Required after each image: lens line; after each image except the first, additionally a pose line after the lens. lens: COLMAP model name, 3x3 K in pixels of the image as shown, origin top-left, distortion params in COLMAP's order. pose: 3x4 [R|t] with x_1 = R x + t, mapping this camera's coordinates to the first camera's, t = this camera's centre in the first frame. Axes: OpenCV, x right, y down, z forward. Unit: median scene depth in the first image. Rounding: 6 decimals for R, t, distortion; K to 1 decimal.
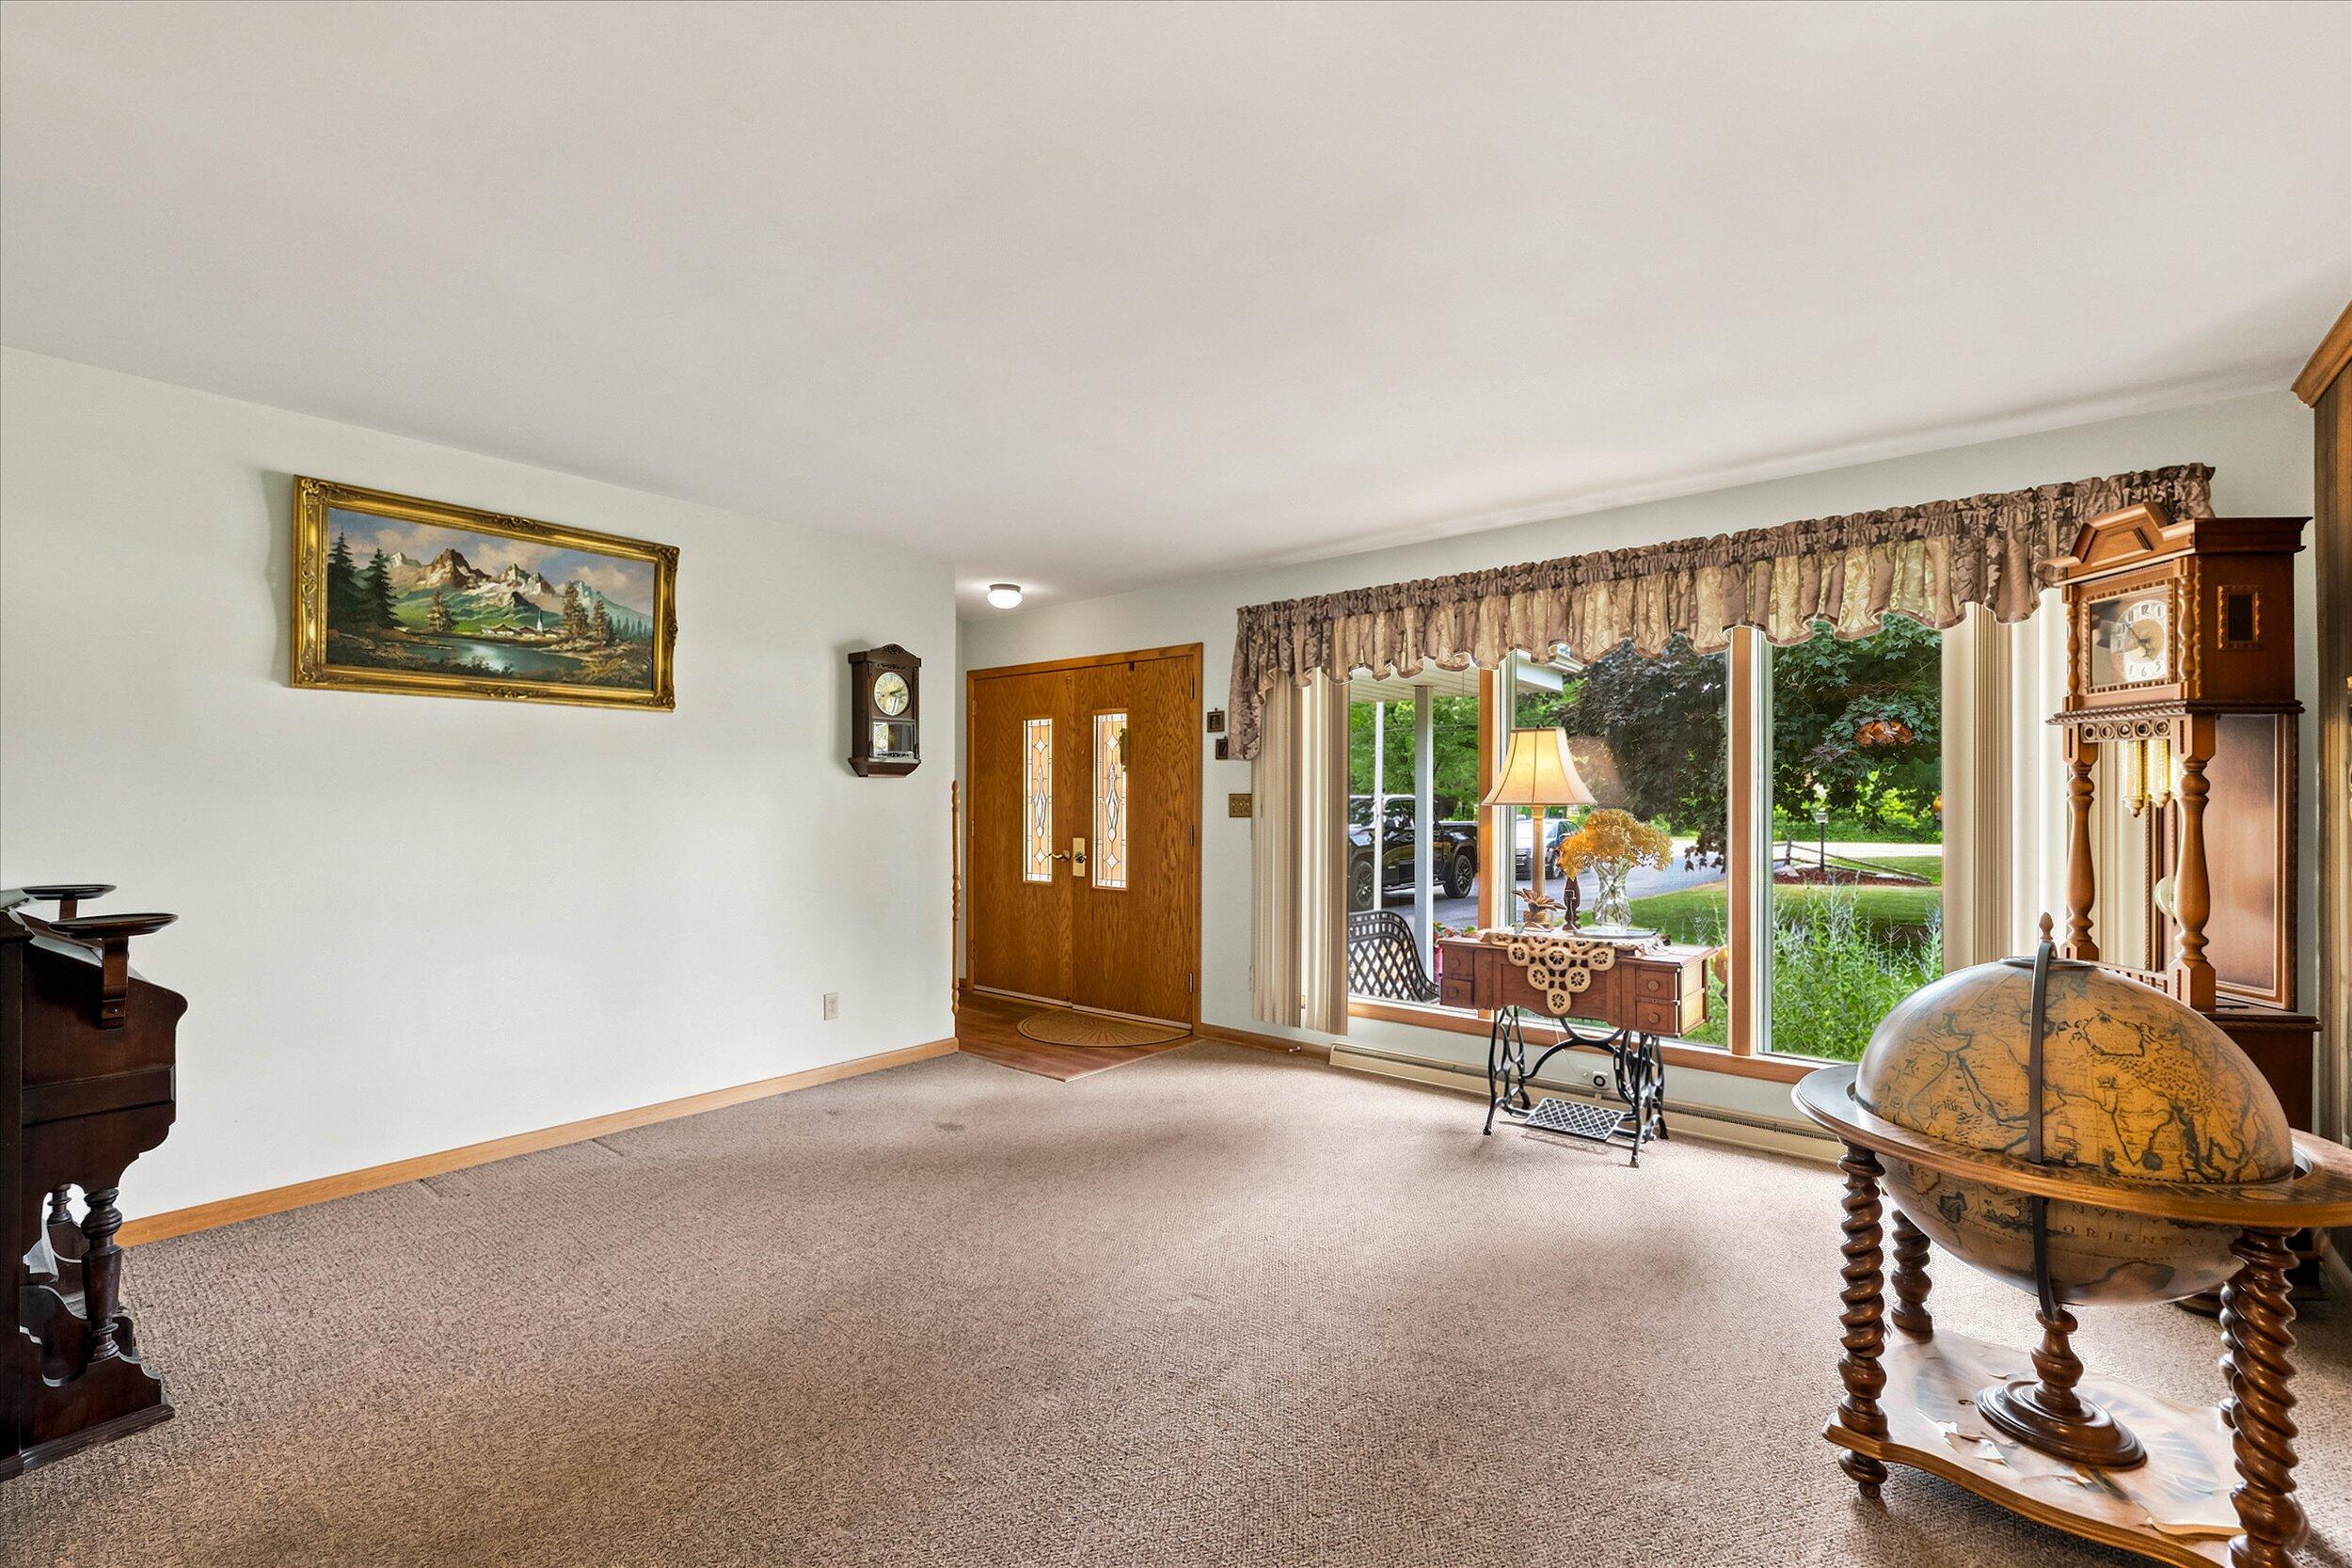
lens RADIAL K [[1002.6, 0, 1153.6], [0, 1002.6, 791.5], [0, 0, 1]] dist [-0.001258, 0.000934]
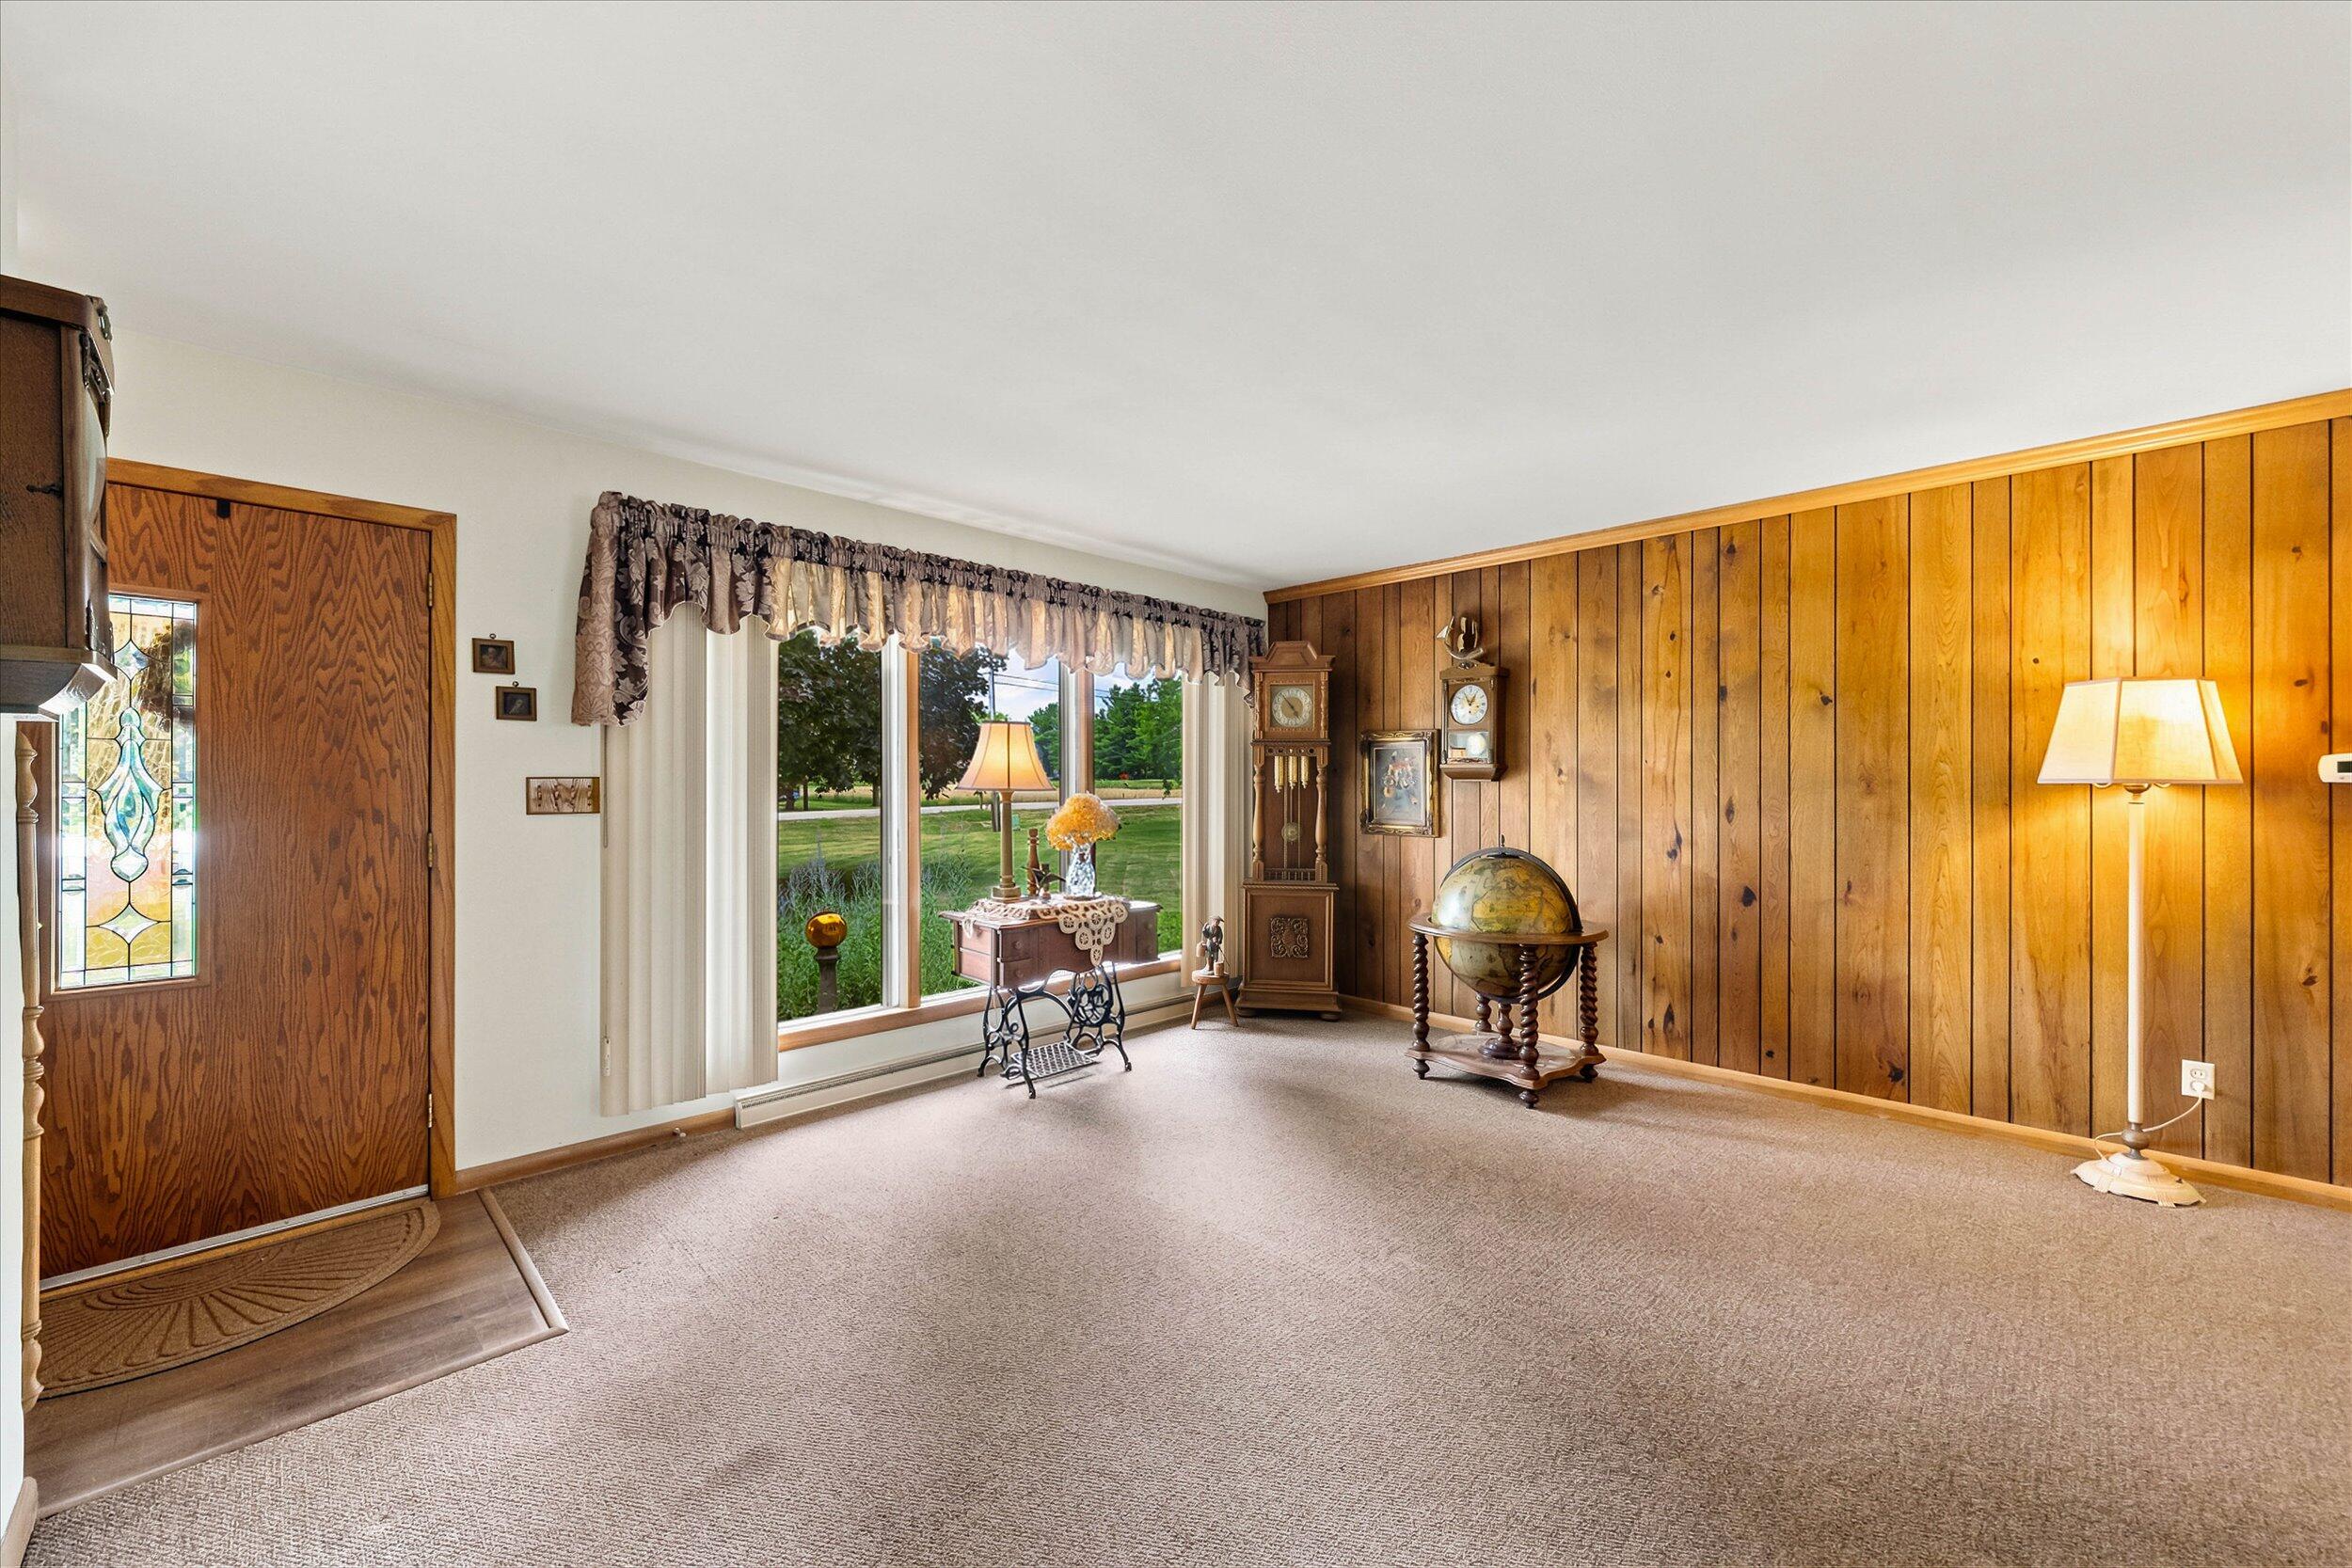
lens RADIAL K [[931.4, 0, 1156.1], [0, 931.4, 789.3], [0, 0, 1]] dist [-0.000058, 0.000080]
pose [[0.085408, -0.007830, 0.996315, -0.528362], [-0.009097, 0.999921, 0.008638, 0.001341], [-0.996305, -0.009801, 0.085330, 0.641652]]
